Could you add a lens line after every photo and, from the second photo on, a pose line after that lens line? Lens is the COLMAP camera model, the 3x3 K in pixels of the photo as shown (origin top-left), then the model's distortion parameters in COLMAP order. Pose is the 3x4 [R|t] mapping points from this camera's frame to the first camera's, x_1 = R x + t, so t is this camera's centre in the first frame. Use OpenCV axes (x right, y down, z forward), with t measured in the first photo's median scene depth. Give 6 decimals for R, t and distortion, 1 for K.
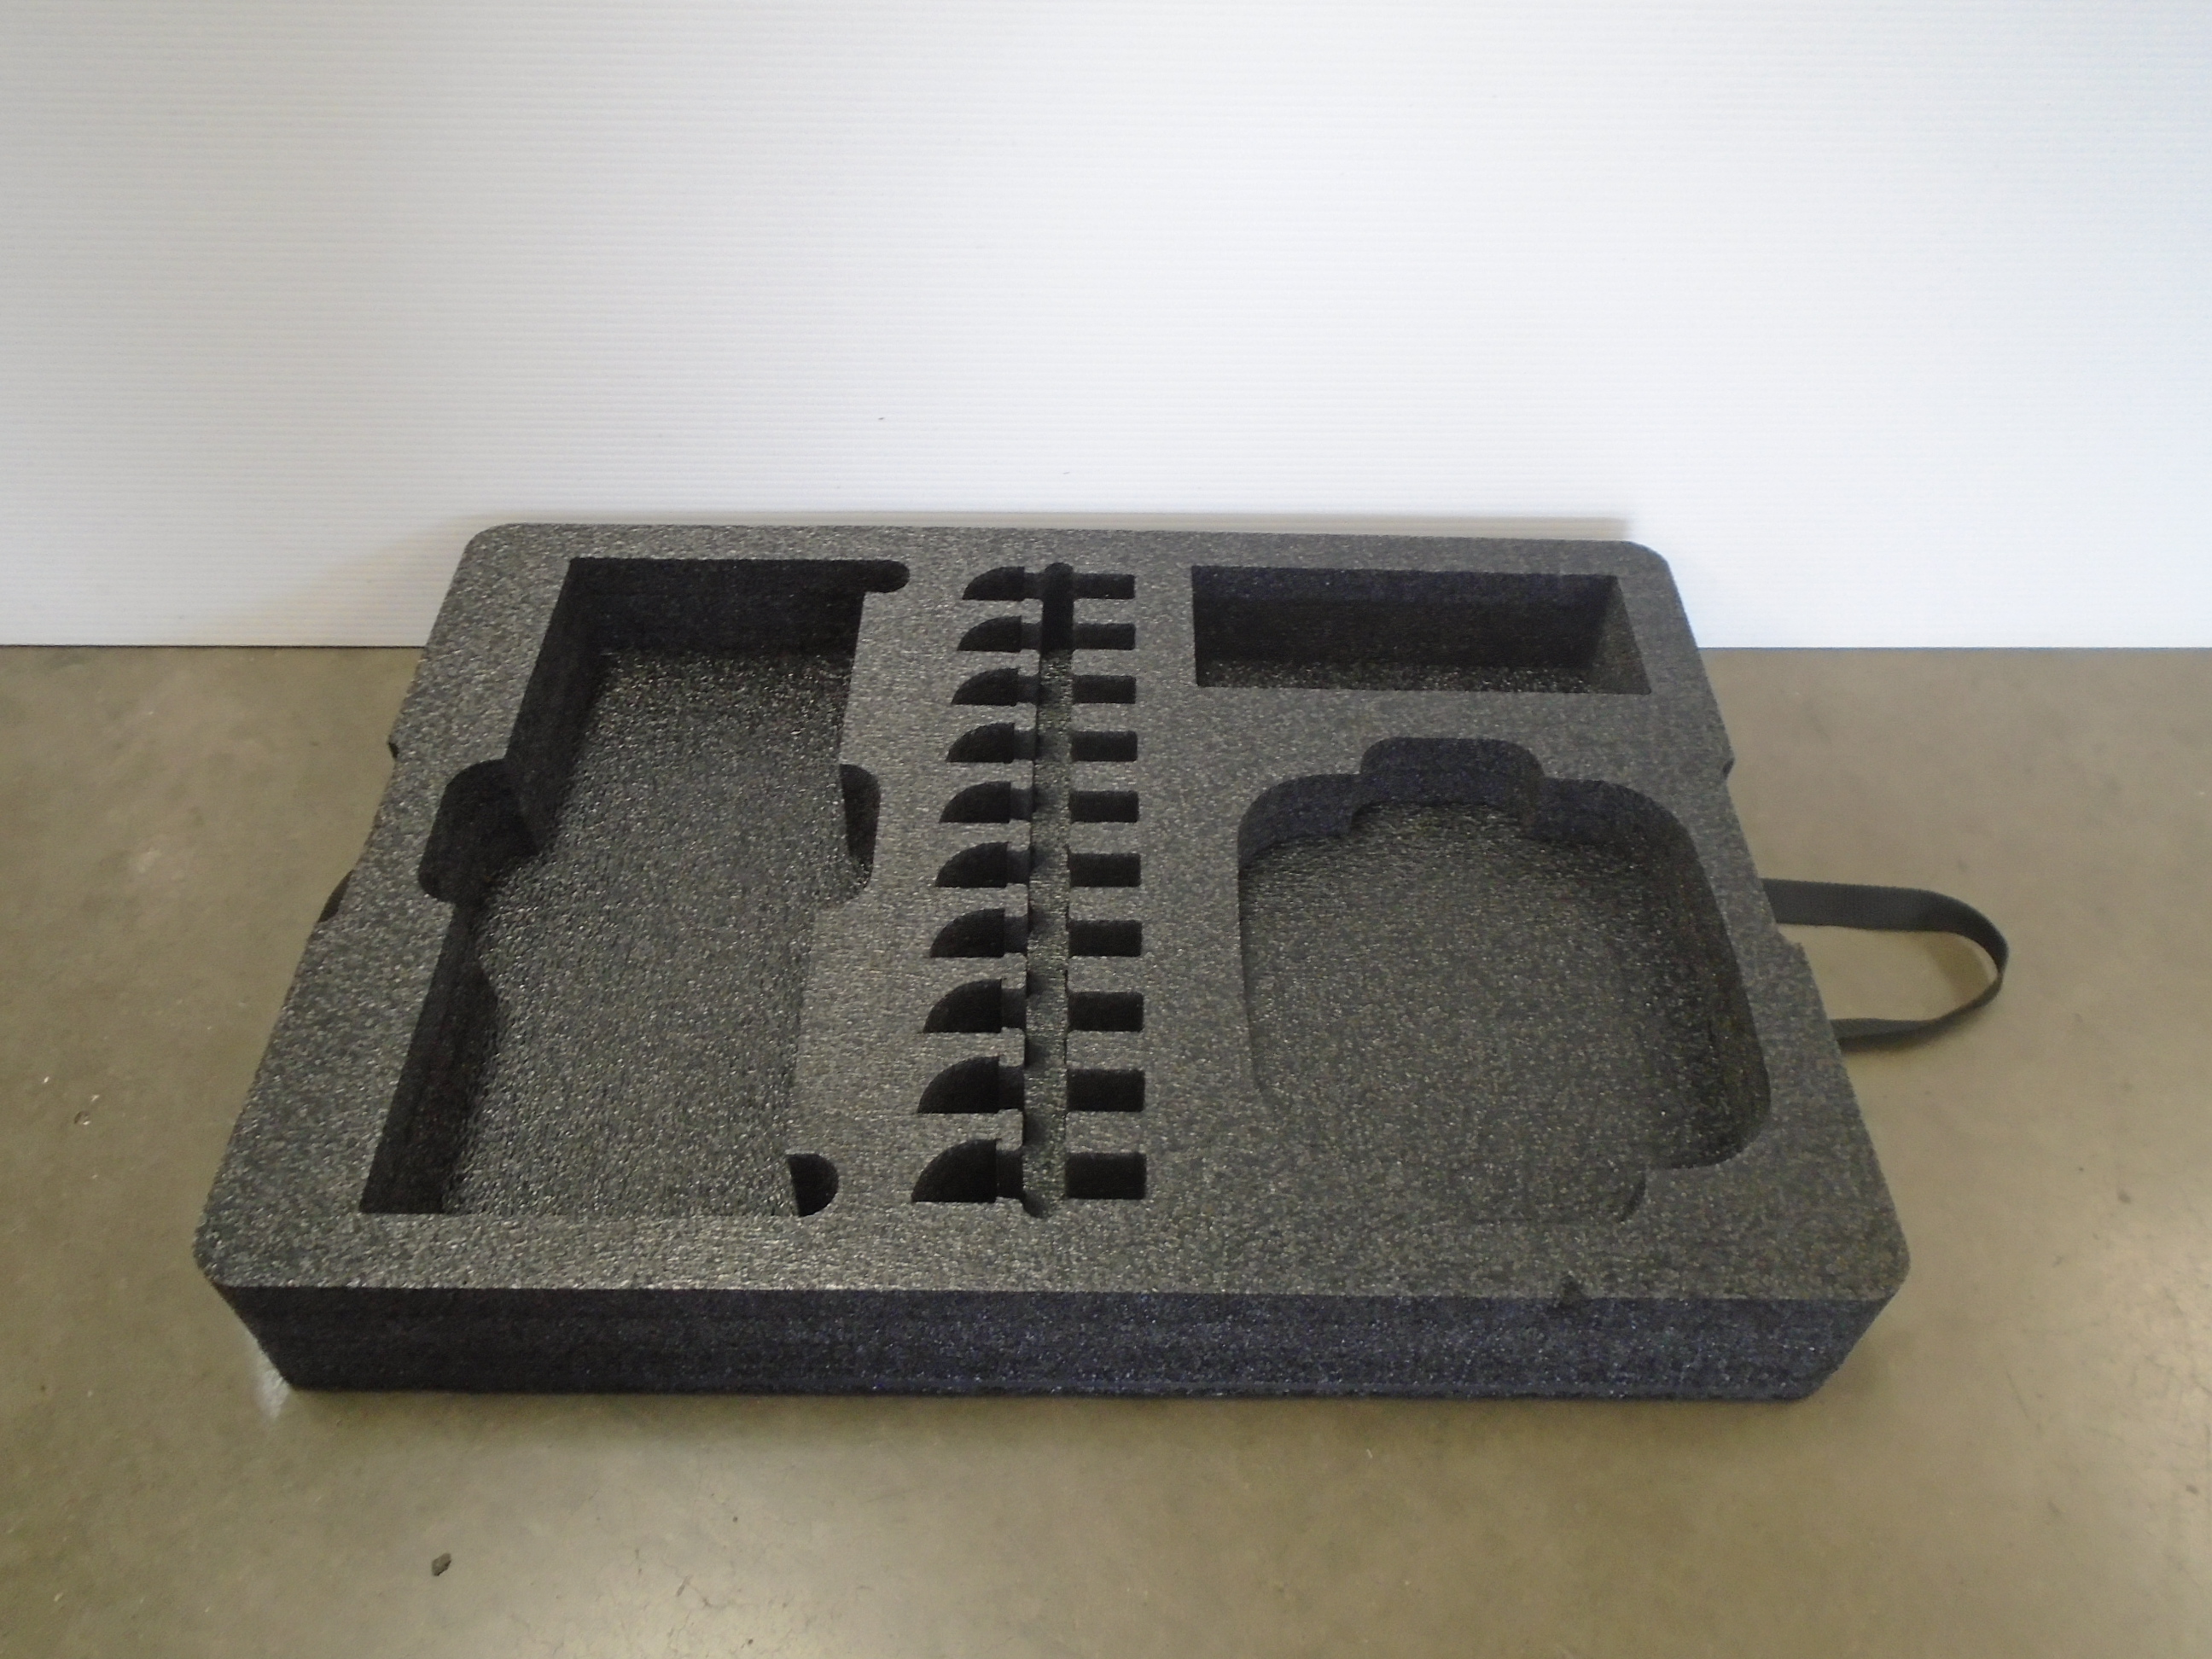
lens RADIAL K [[1674.2, 0, 1095.4], [0, 1674.2, 830.1], [0, 0, 1]] dist [-0.020899, 0.002666]
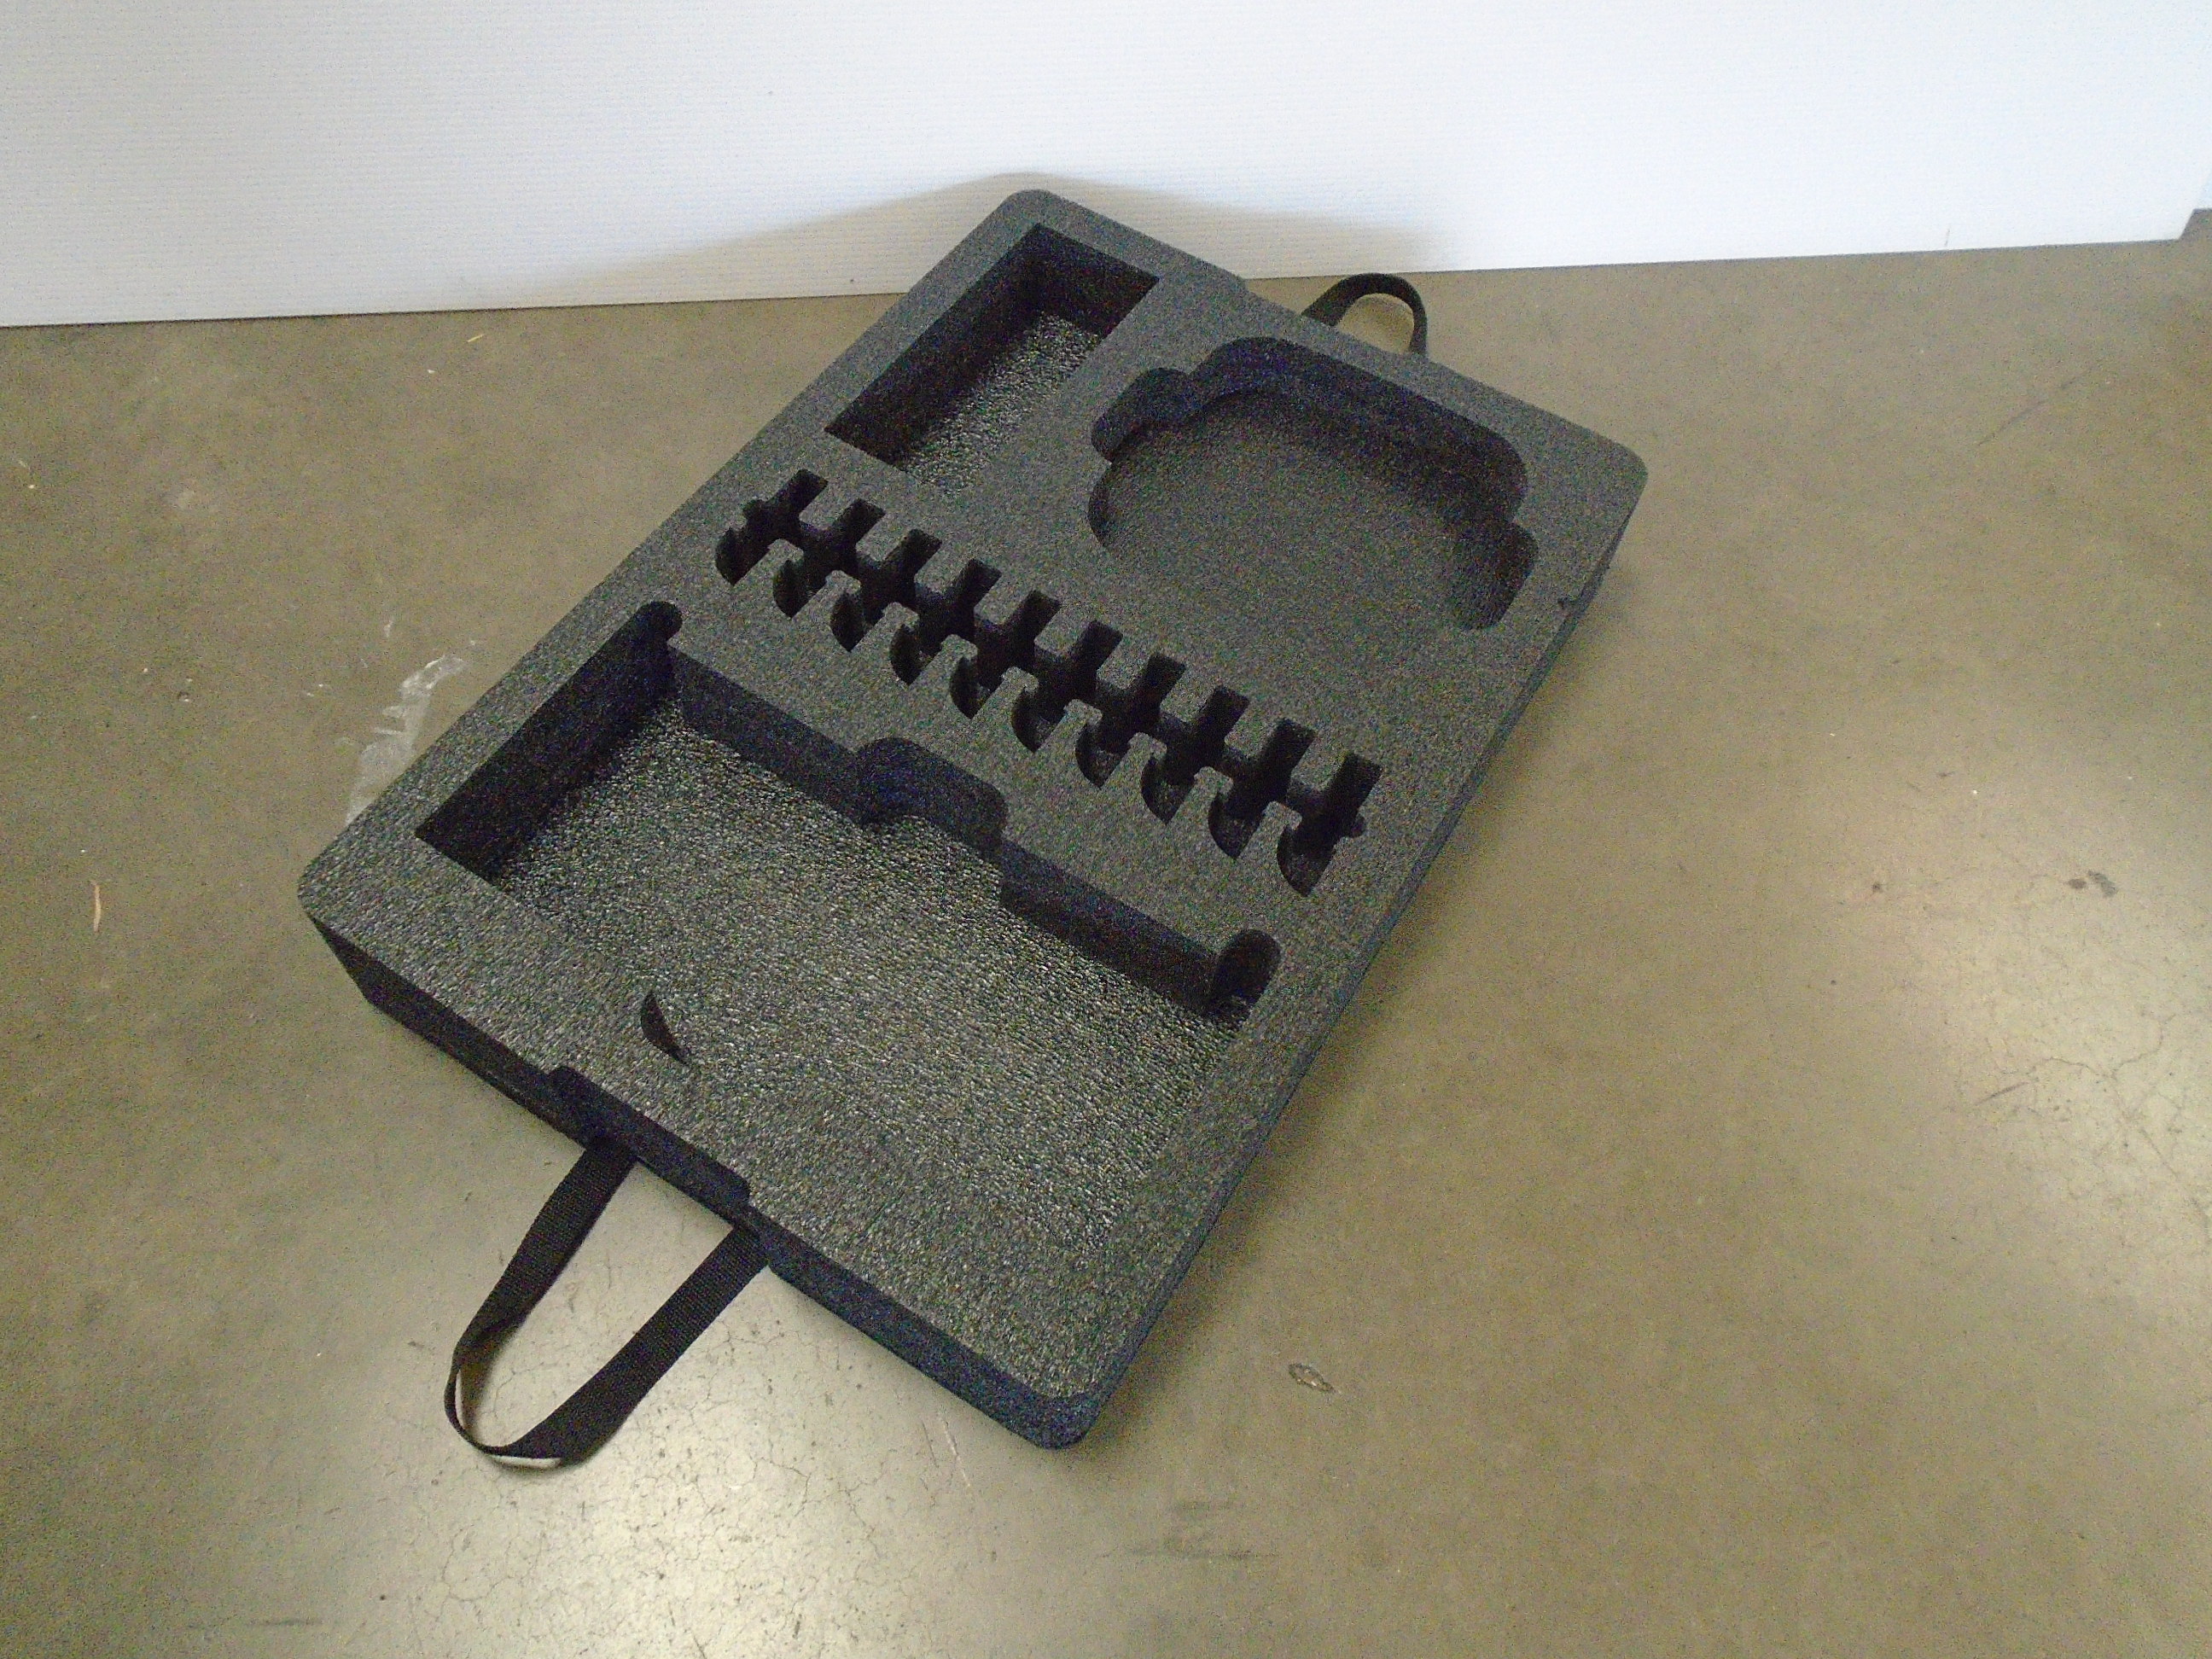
lens RADIAL K [[1674.2, 0, 1095.4], [0, 1674.2, 830.1], [0, 0, 1]] dist [-0.020899, 0.002666]
pose [[0.525340, -0.714233, 0.462482, -0.570564], [0.610354, 0.695013, 0.380032, -0.301657], [-0.592862, 0.082632, 0.801053, 0.059220]]
